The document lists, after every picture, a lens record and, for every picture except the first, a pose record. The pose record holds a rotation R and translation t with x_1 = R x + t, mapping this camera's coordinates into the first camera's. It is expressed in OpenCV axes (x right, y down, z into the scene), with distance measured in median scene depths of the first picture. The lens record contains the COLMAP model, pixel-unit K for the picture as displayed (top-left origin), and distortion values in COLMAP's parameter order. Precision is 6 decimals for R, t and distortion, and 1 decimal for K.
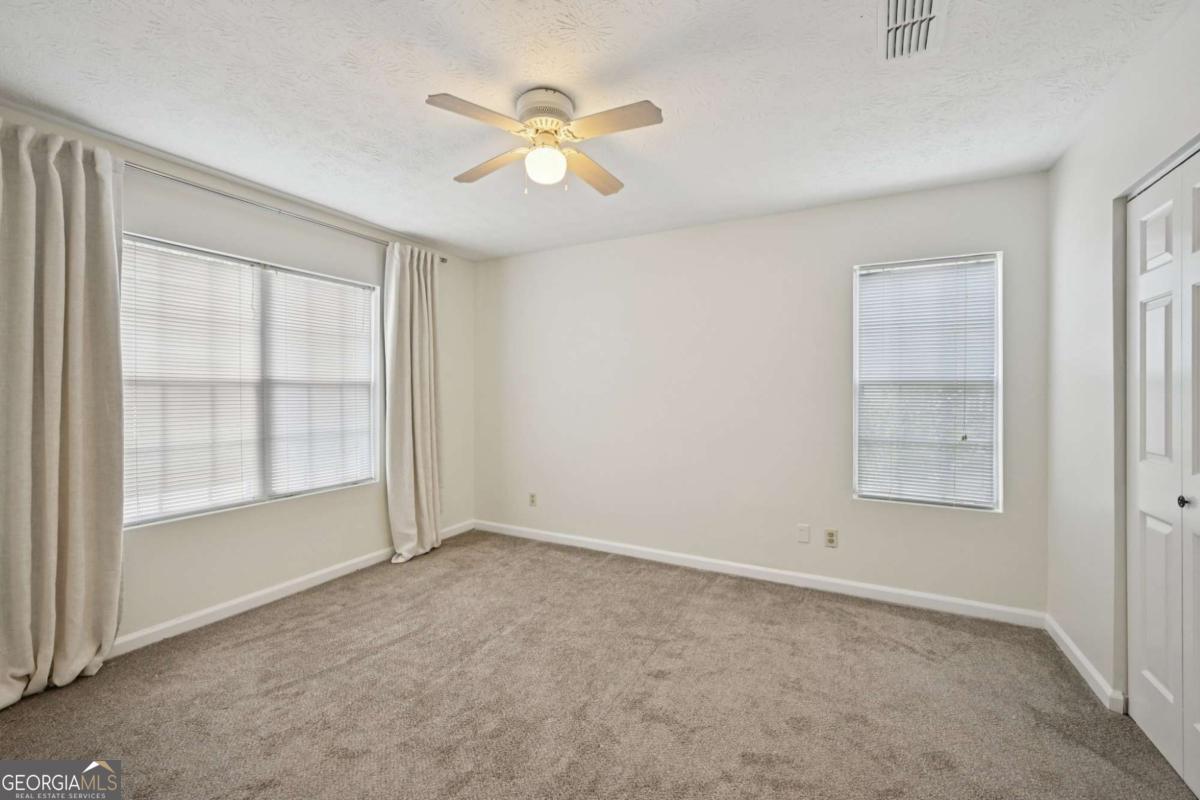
lens RADIAL K [[513.6, 0, 602.8], [0, 513.6, 396.9], [0, 0, 1]] dist [-0.000691, 0.000655]
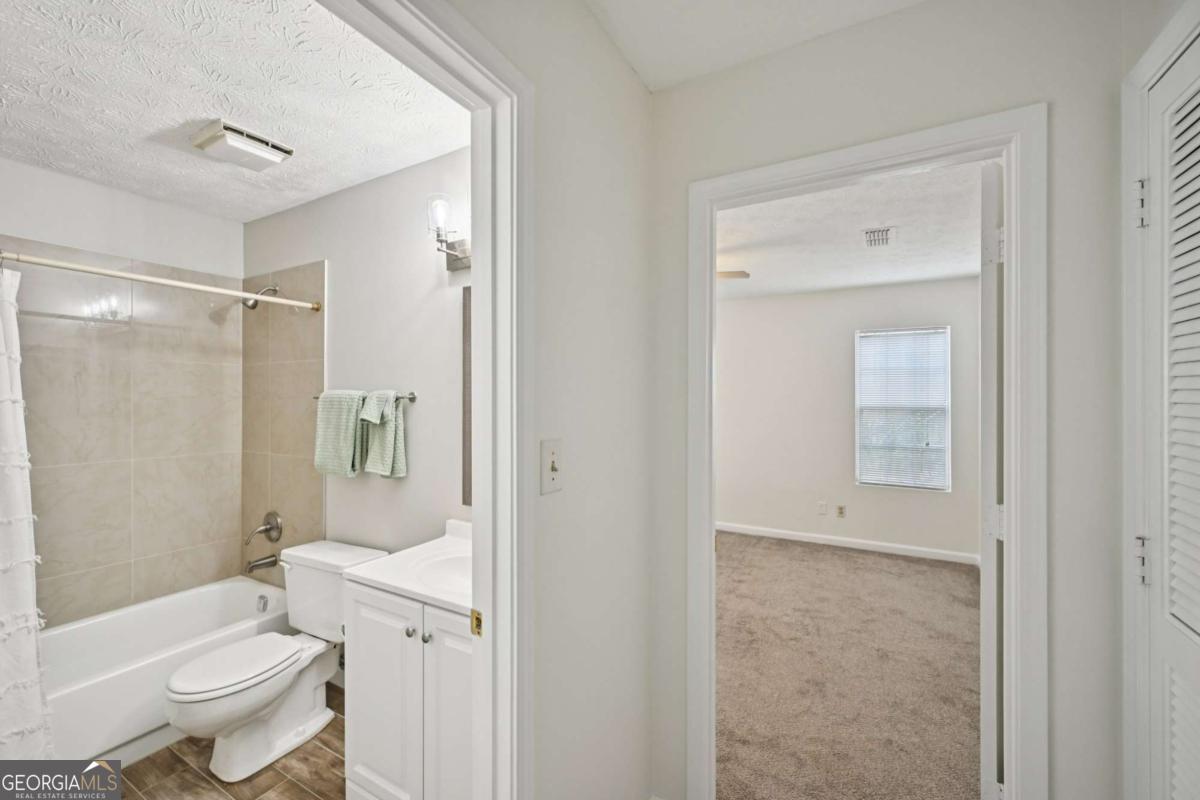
lens RADIAL K [[513.6, 0, 601.1], [0, 513.6, 397.2], [0, 0, 1]] dist [-0.000691, 0.000655]
pose [[0.999703, -0.000683, -0.024371, -0.250476], [0.000471, 0.999962, -0.008679, -0.051449], [0.024376, 0.008665, 0.999665, -0.593439]]
